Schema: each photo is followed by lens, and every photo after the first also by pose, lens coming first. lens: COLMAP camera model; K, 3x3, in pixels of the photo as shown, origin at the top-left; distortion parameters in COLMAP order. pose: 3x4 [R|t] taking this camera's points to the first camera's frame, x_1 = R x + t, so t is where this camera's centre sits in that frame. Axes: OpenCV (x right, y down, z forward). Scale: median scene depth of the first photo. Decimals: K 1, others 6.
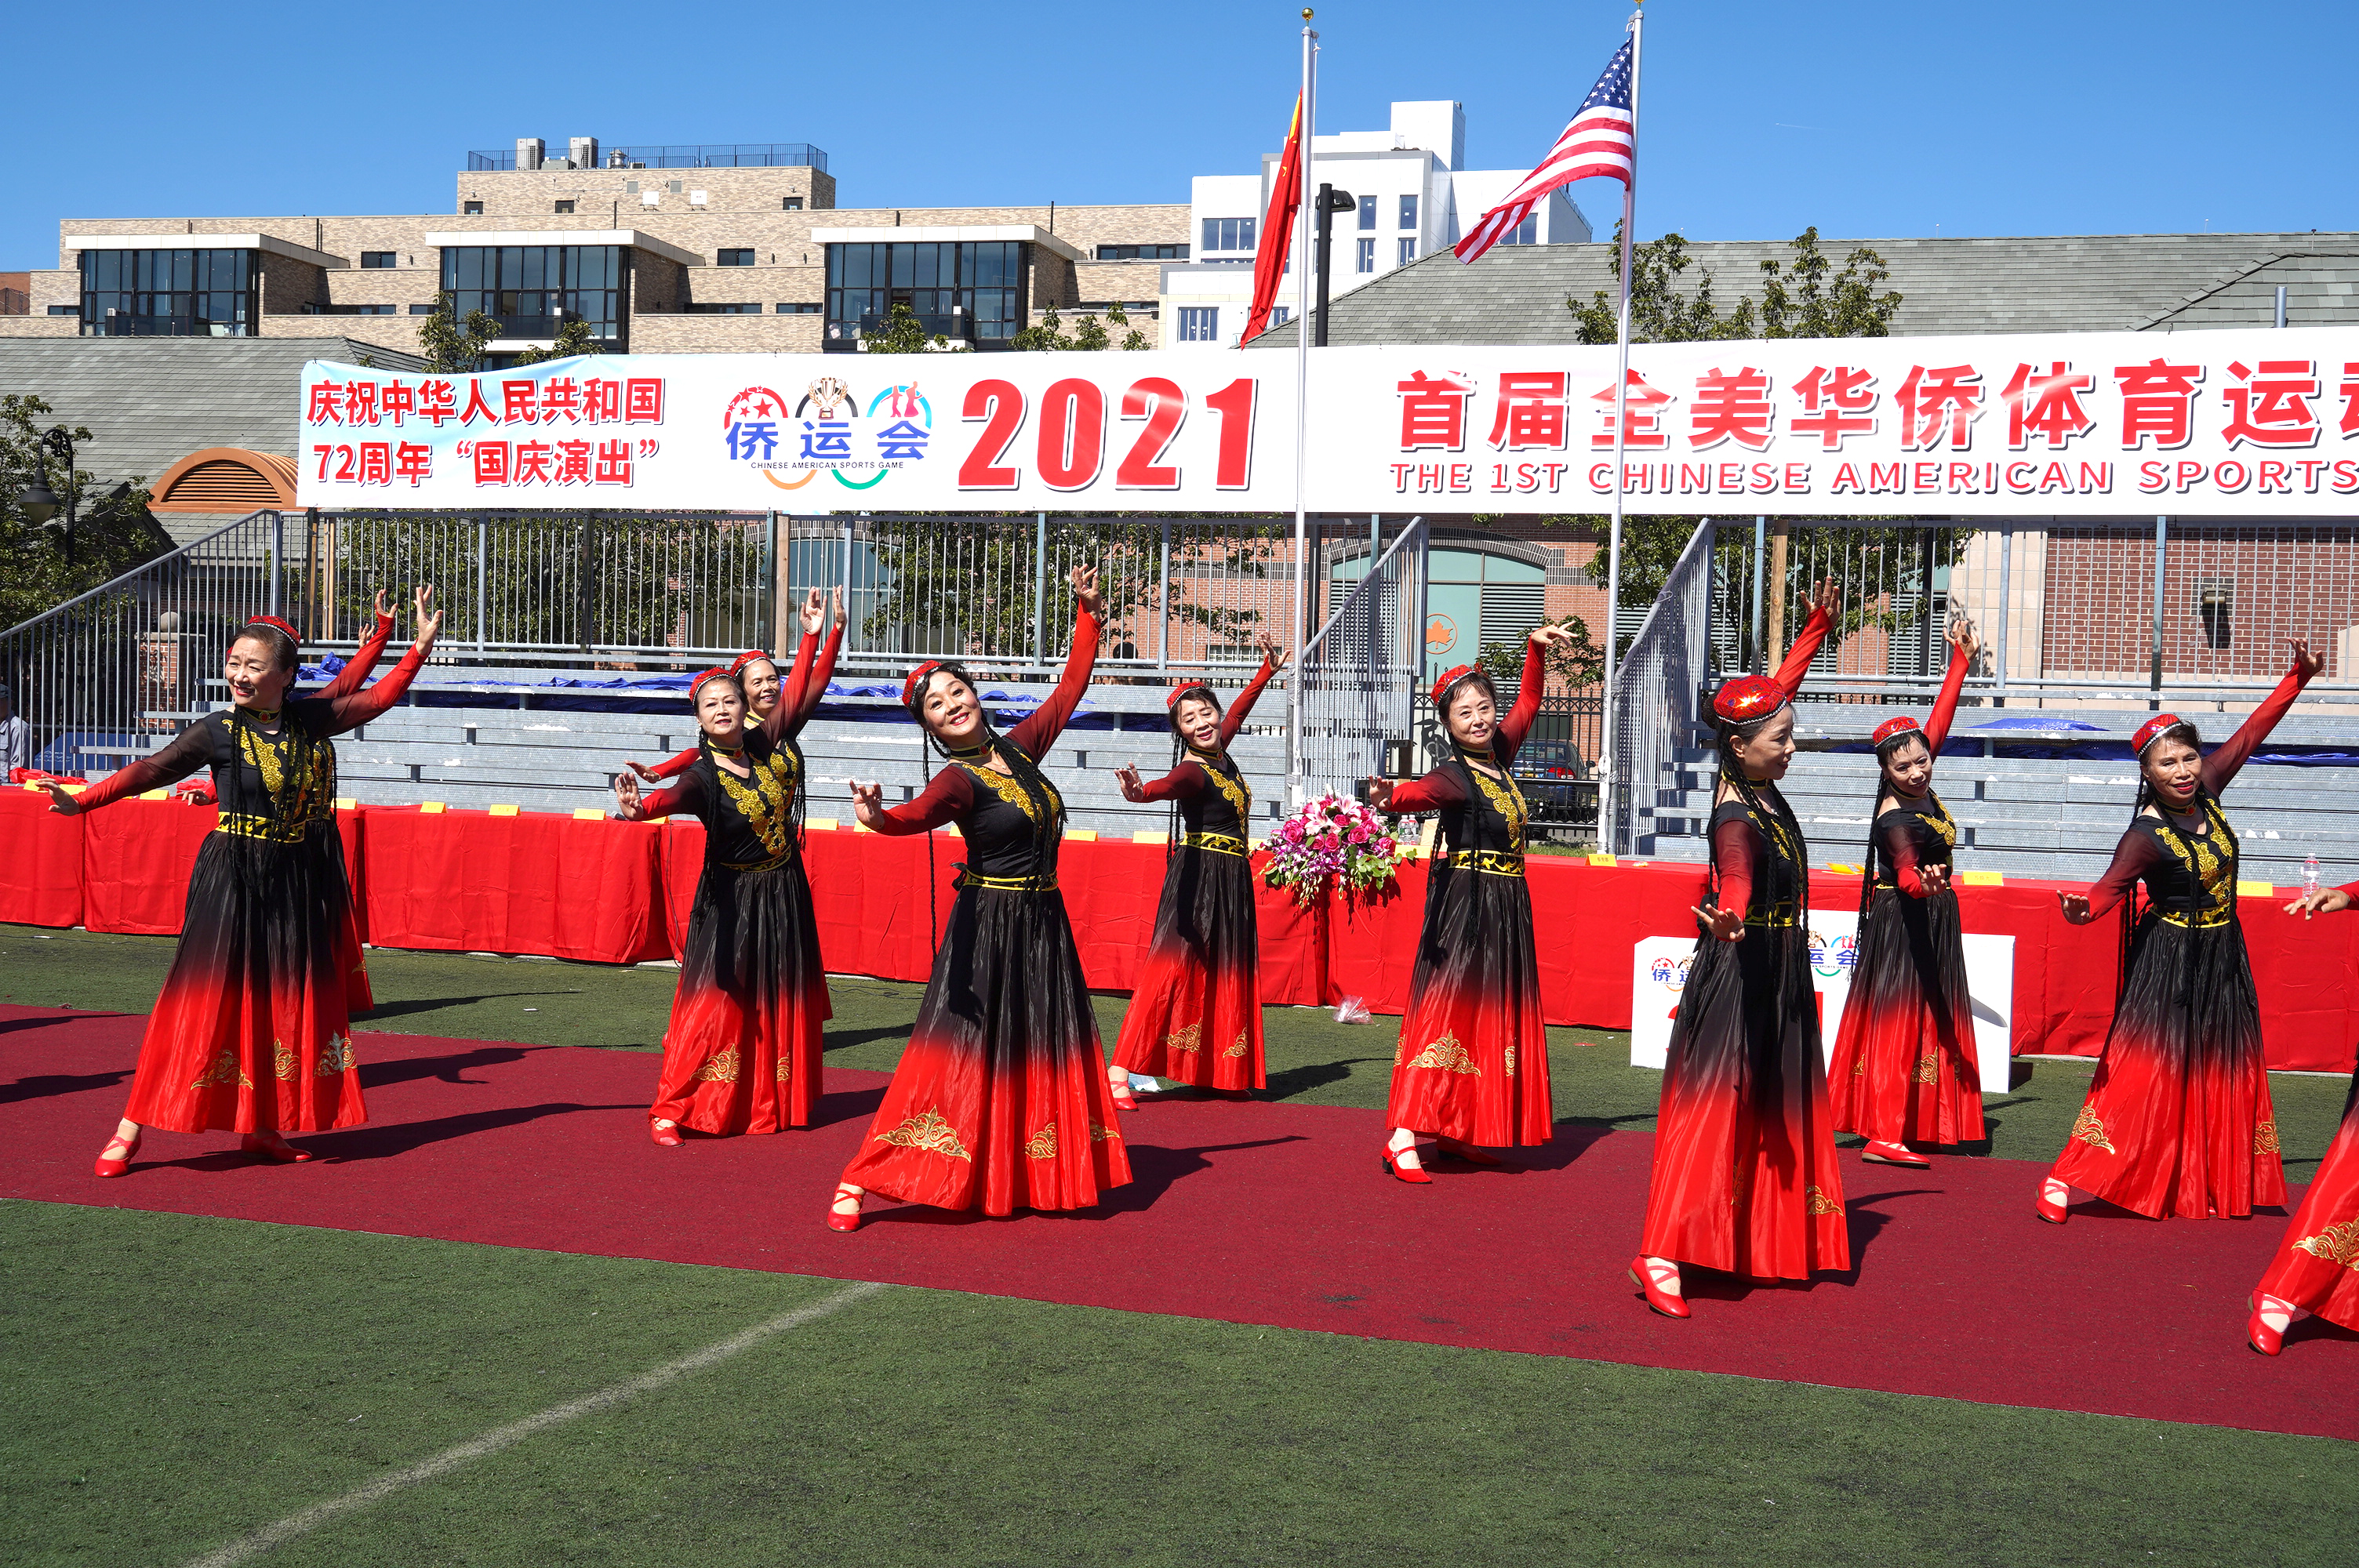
lens RADIAL K [[2882.0, 0, 1163.7], [0, 2882.0, 786.9], [0, 0, 1]] dist [0.032231, 0.000000]
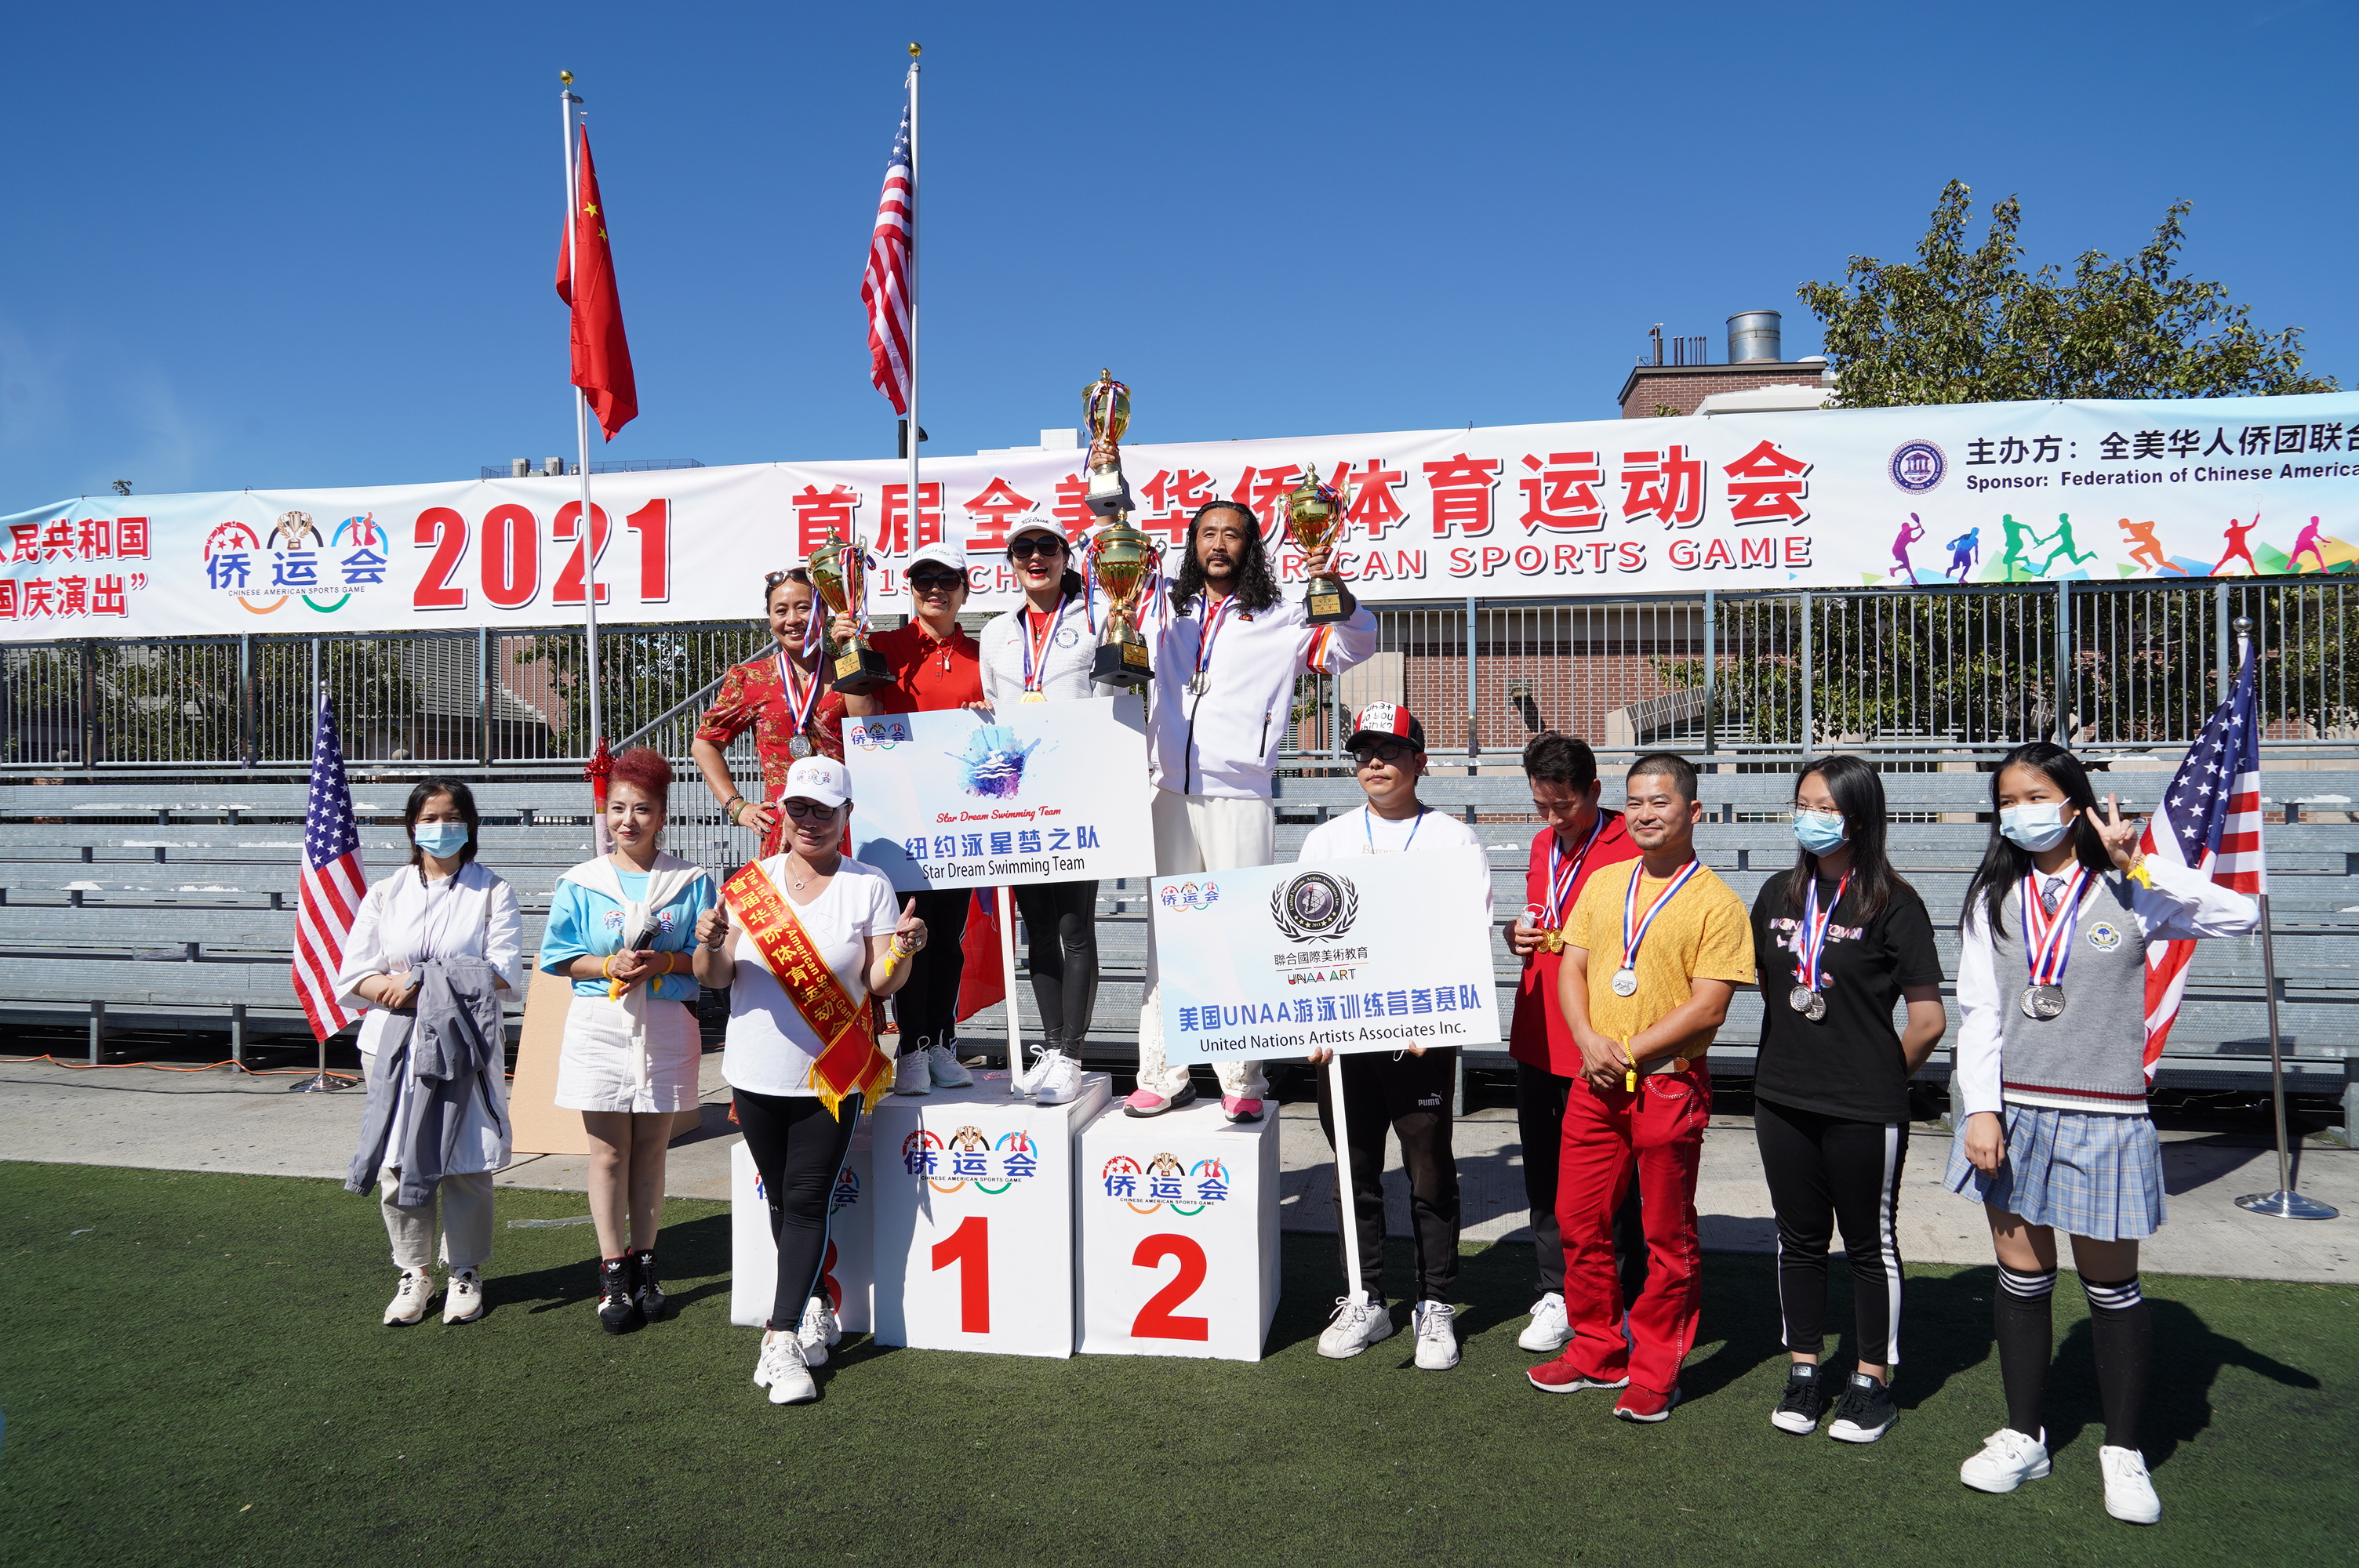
lens RADIAL K [[1619.4, 0, 1176.2], [0, 1619.4, 808.9], [0, 0, 1]] dist [-0.016155, 0.021993]
pose [[0.989737, -0.036599, 0.138134, 0.136149], [0.038302, 0.999219, -0.009690, -0.011451], [-0.137671, 0.014881, 0.990366, 0.379675]]
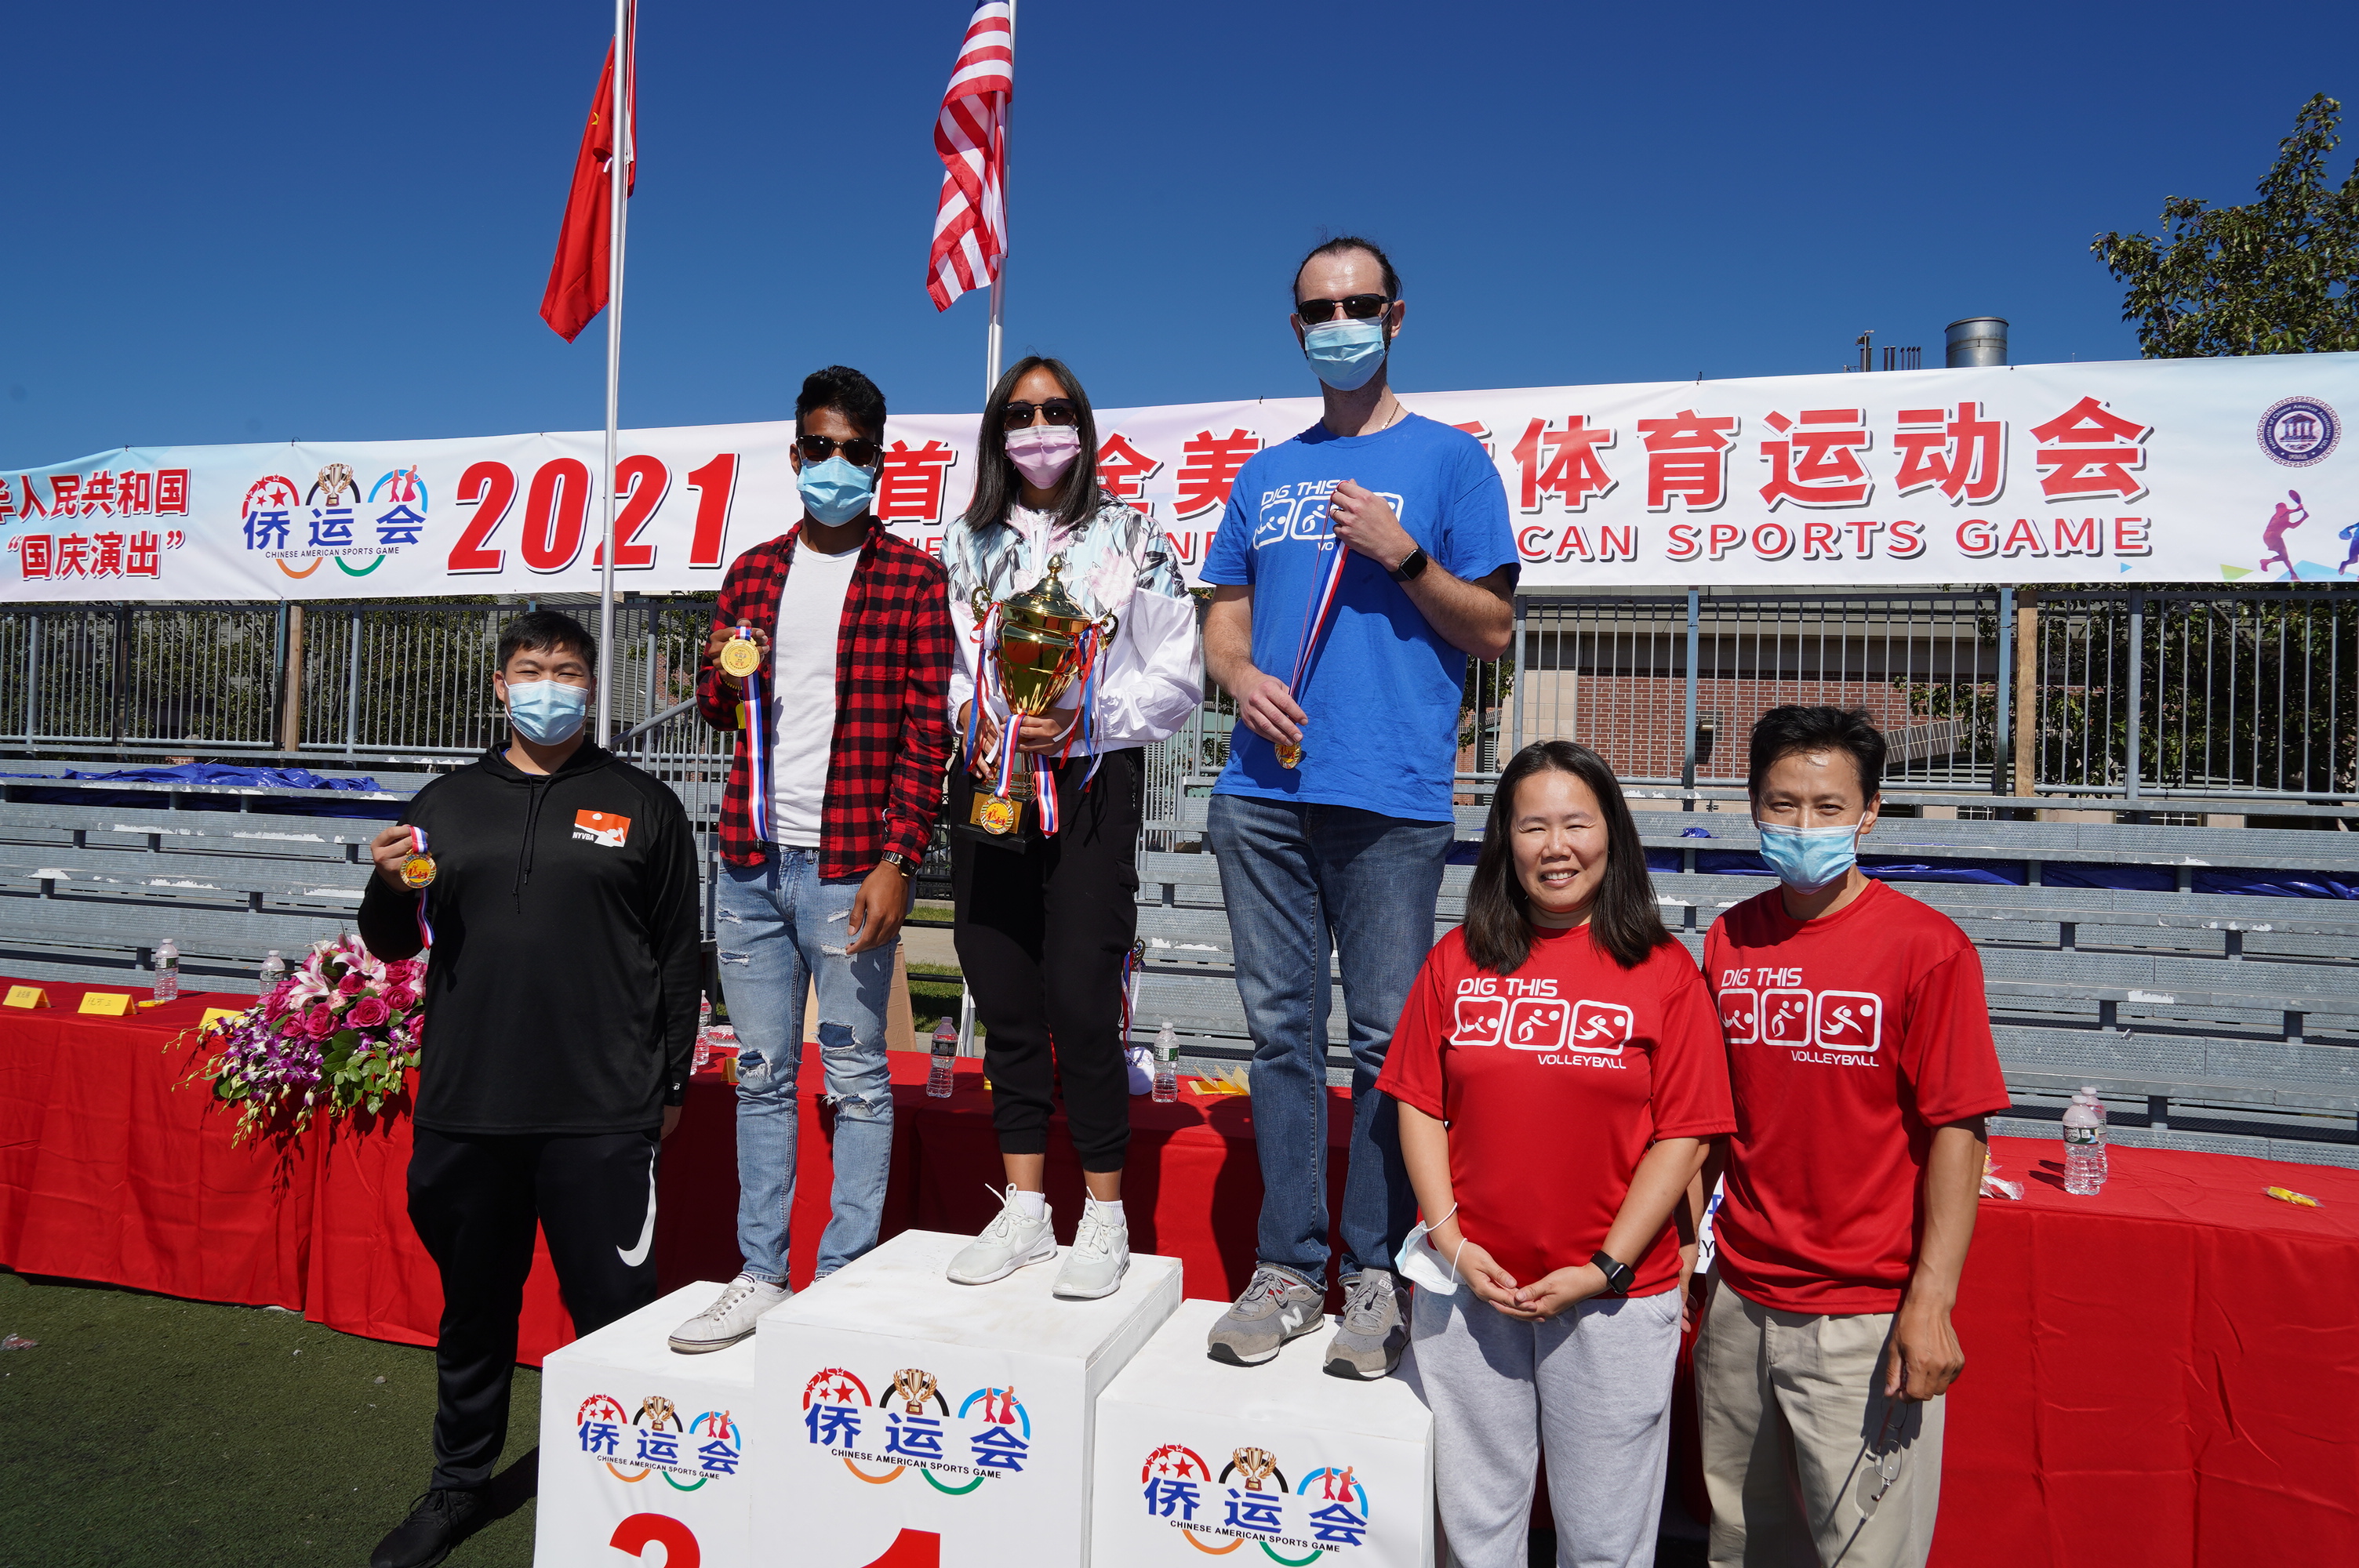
lens RADIAL K [[1619.4, 0, 1175.6], [0, 1619.4, 767.8], [0, 0, 1]] dist [-0.016155, 0.021993]
pose [[0.998729, 0.007294, 0.049868, 0.152223], [-0.004414, 0.998329, -0.057613, -0.009927], [-0.050205, 0.057320, 0.997093, 0.483954]]
